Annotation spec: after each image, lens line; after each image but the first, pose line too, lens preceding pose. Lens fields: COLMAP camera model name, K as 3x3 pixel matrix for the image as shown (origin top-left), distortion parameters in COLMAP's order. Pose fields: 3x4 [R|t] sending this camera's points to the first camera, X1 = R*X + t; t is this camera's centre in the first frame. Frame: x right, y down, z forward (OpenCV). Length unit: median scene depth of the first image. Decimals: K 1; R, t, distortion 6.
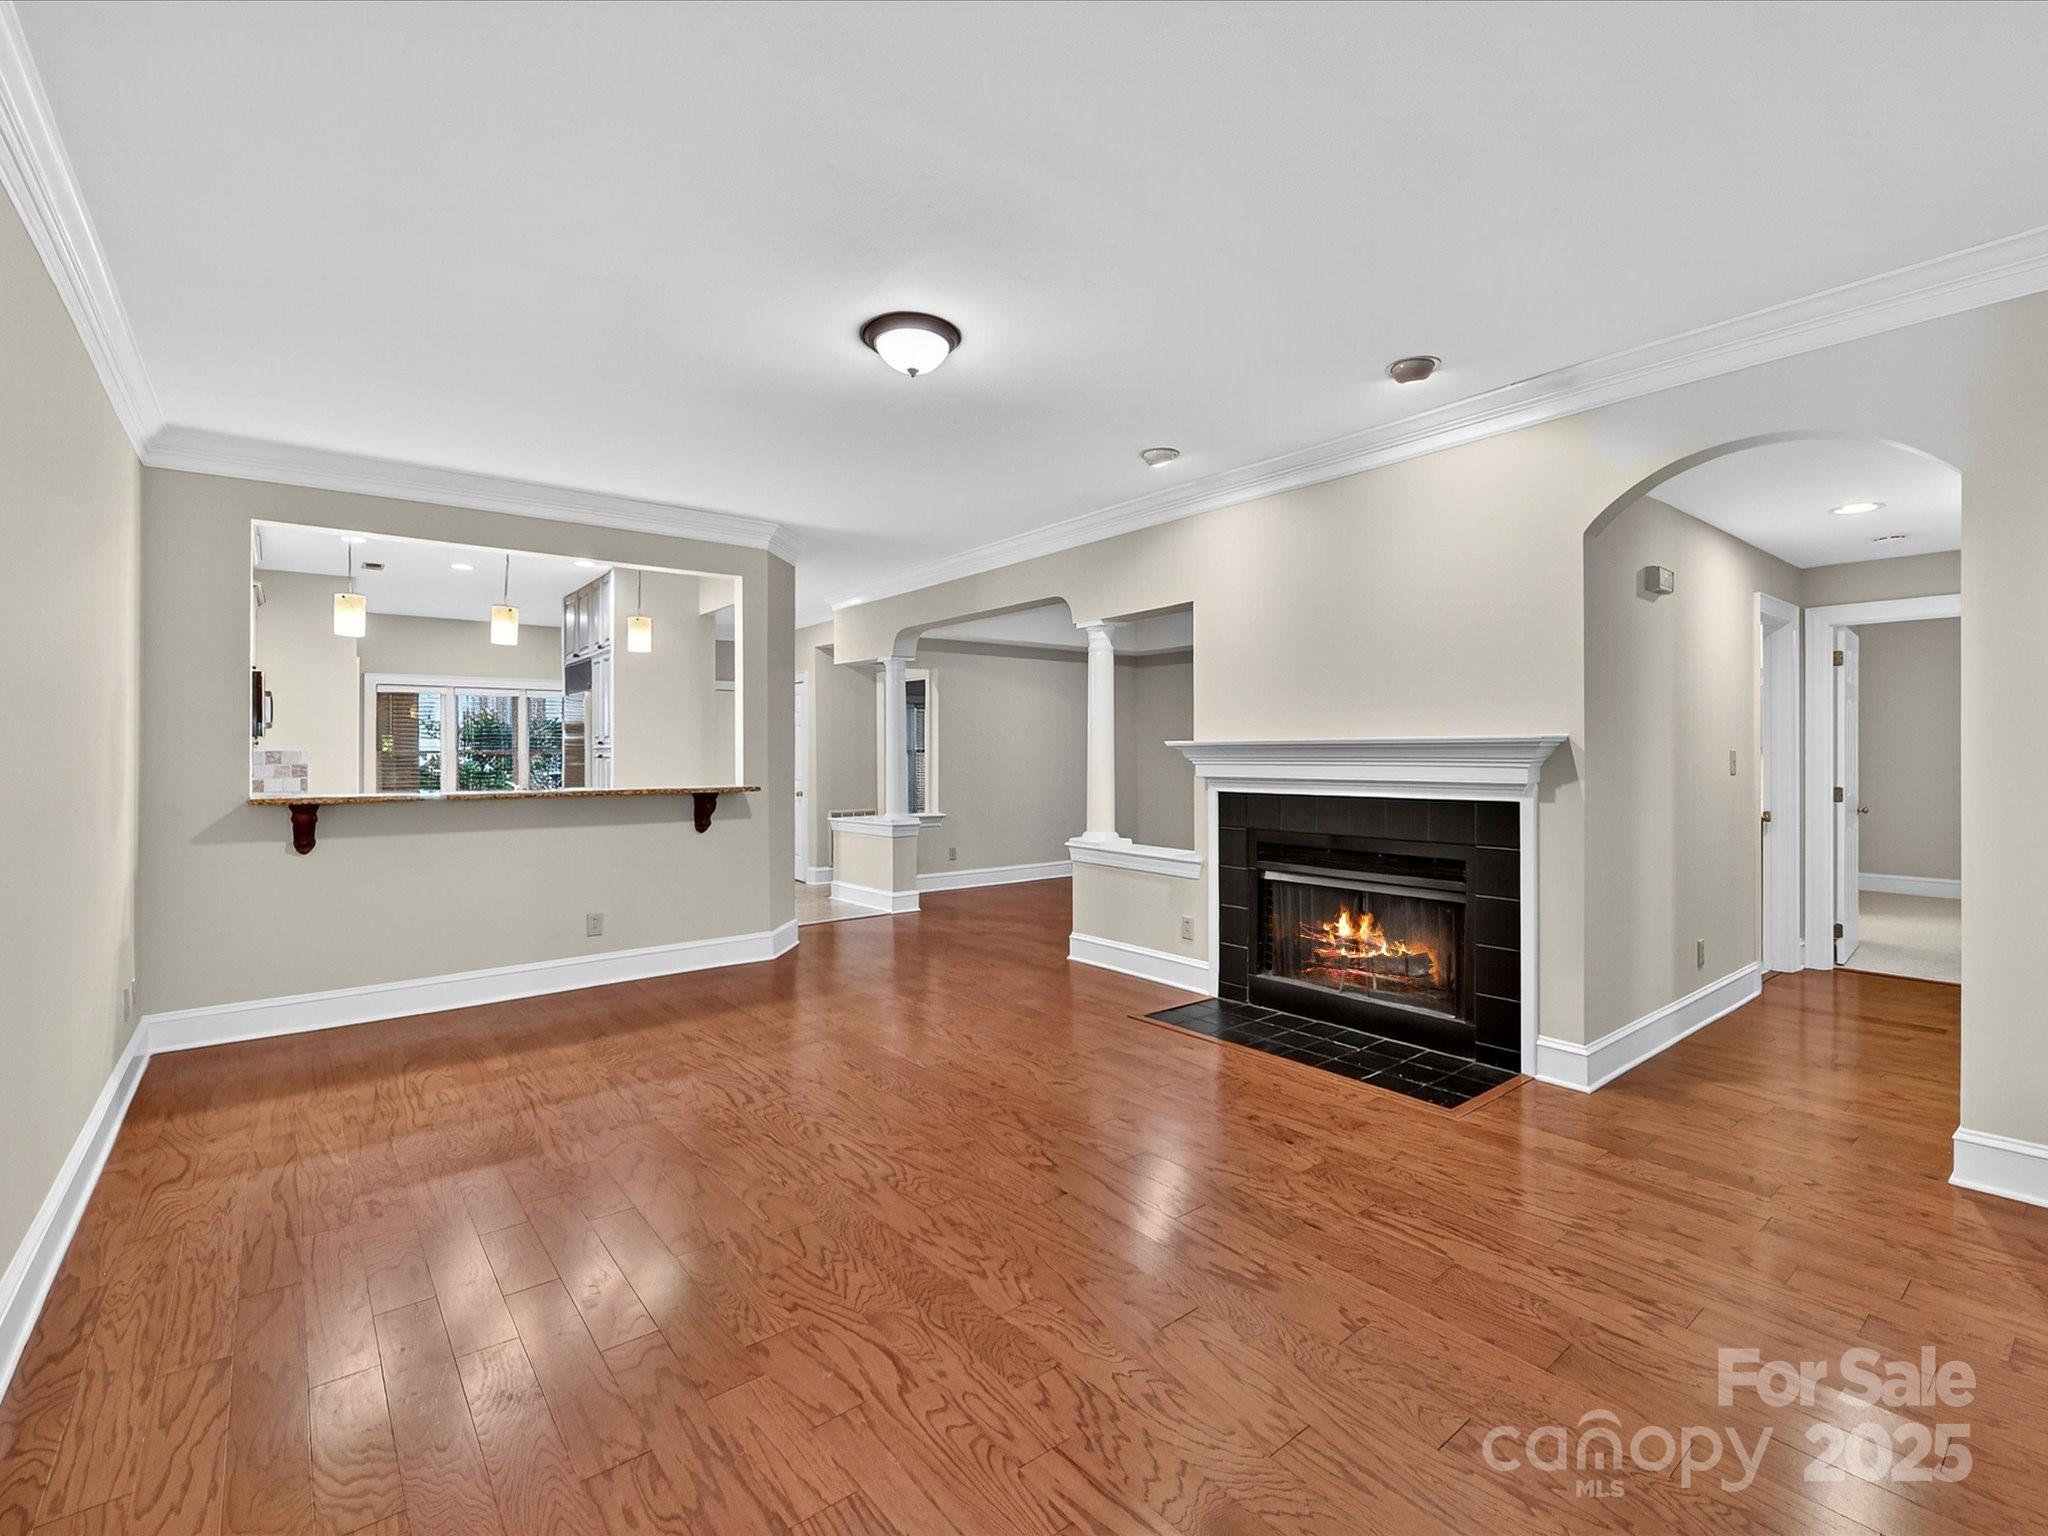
lens RADIAL K [[926.0, 0, 1023.9], [0, 926.0, 761.9], [0, 0, 1]] dist [-0.001049, -0.000371]
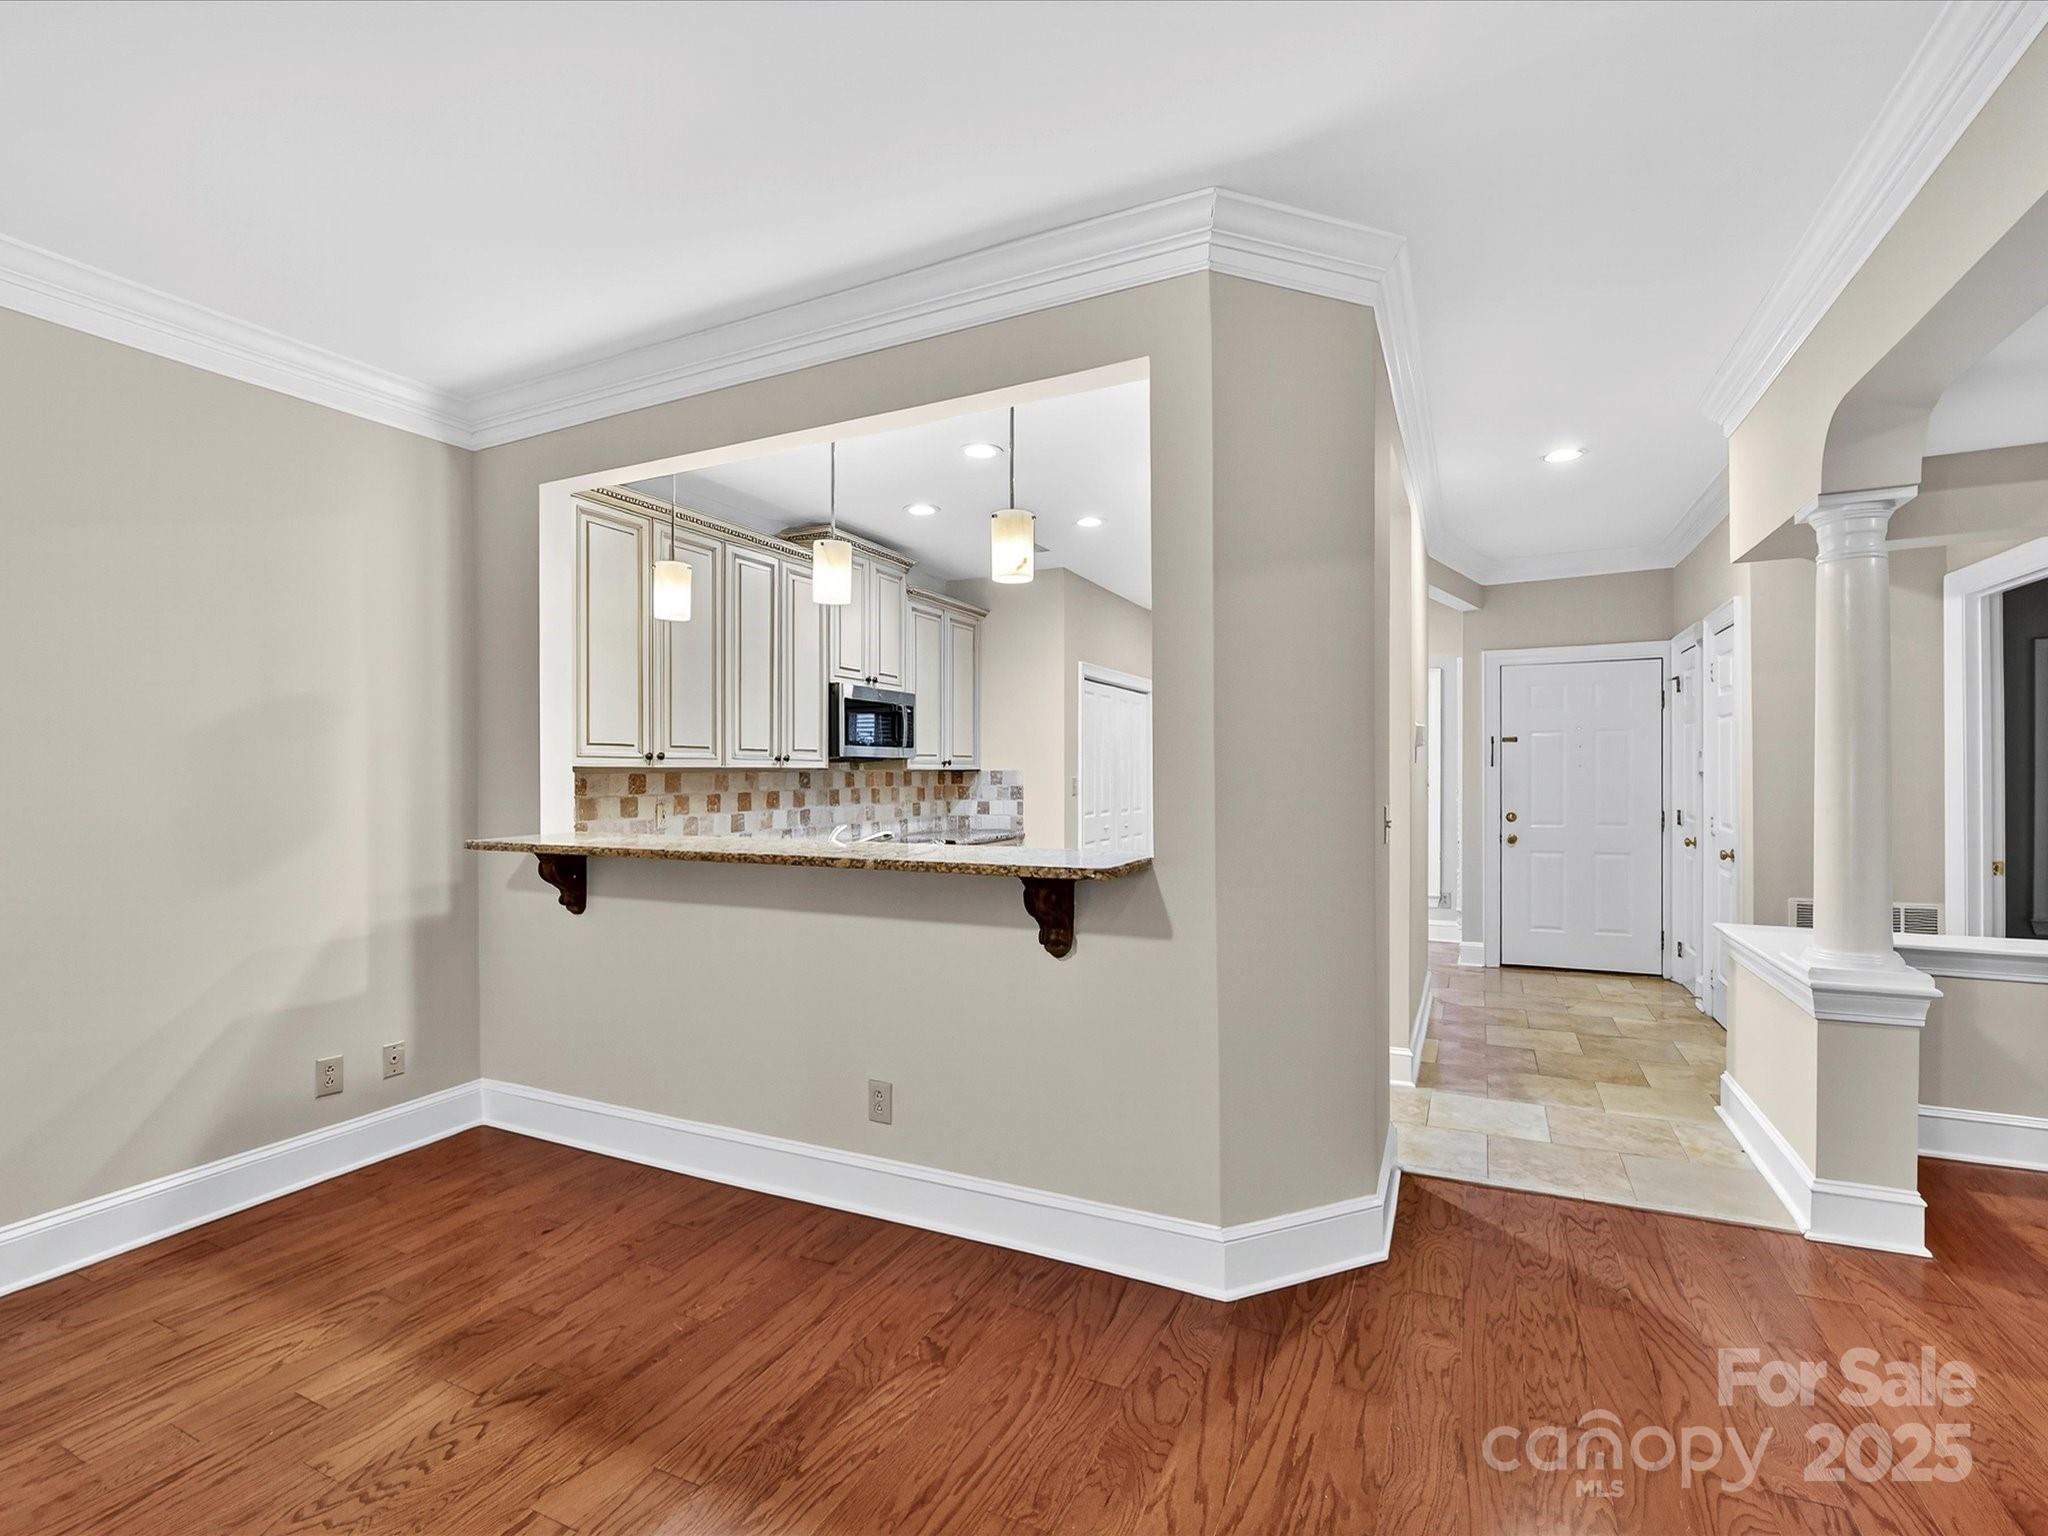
lens RADIAL K [[926.0, 0, 1020.8], [0, 926.0, 778.2], [0, 0, 1]] dist [-0.001049, -0.000371]
pose [[0.425037, 0.009082, -0.905131, 0.048965], [-0.003928, 0.999959, 0.008189, -0.014845], [0.905168, 0.000075, 0.425055, 0.783280]]
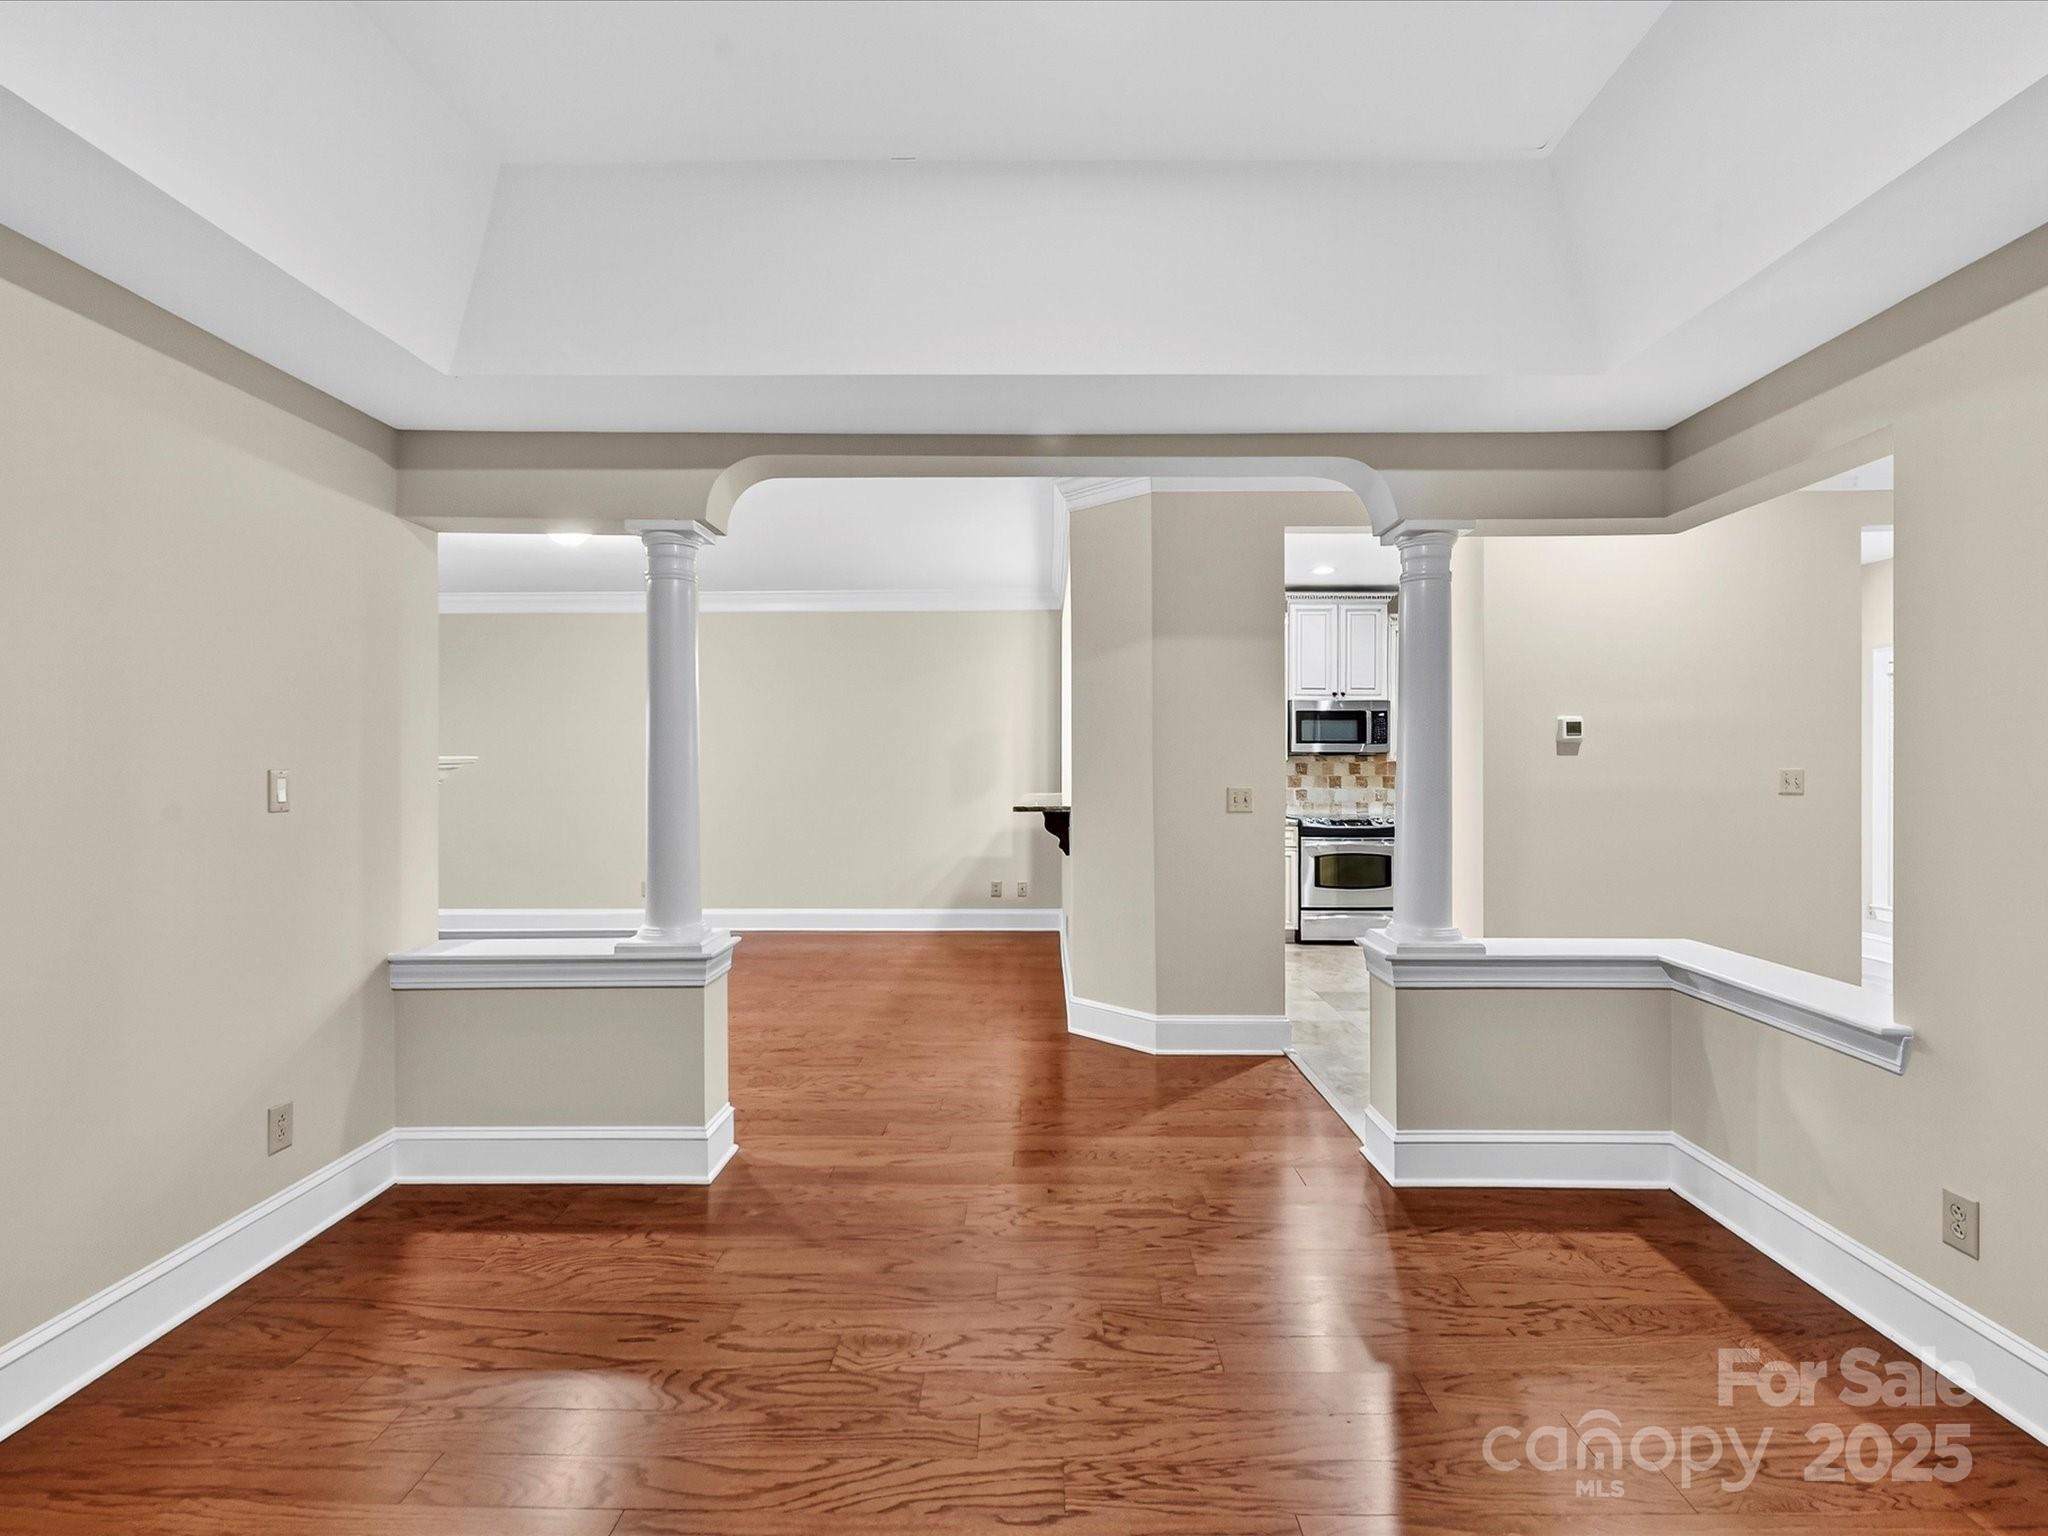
lens RADIAL K [[926.0, 0, 1017.4], [0, 926.0, 767.7], [0, 0, 1]] dist [-0.001049, -0.000371]
pose [[-0.626767, -0.008857, -0.779156, 0.347965], [-0.004664, 0.999960, -0.007616, 0.003736], [0.779193, -0.001140, -0.626784, 1.414571]]
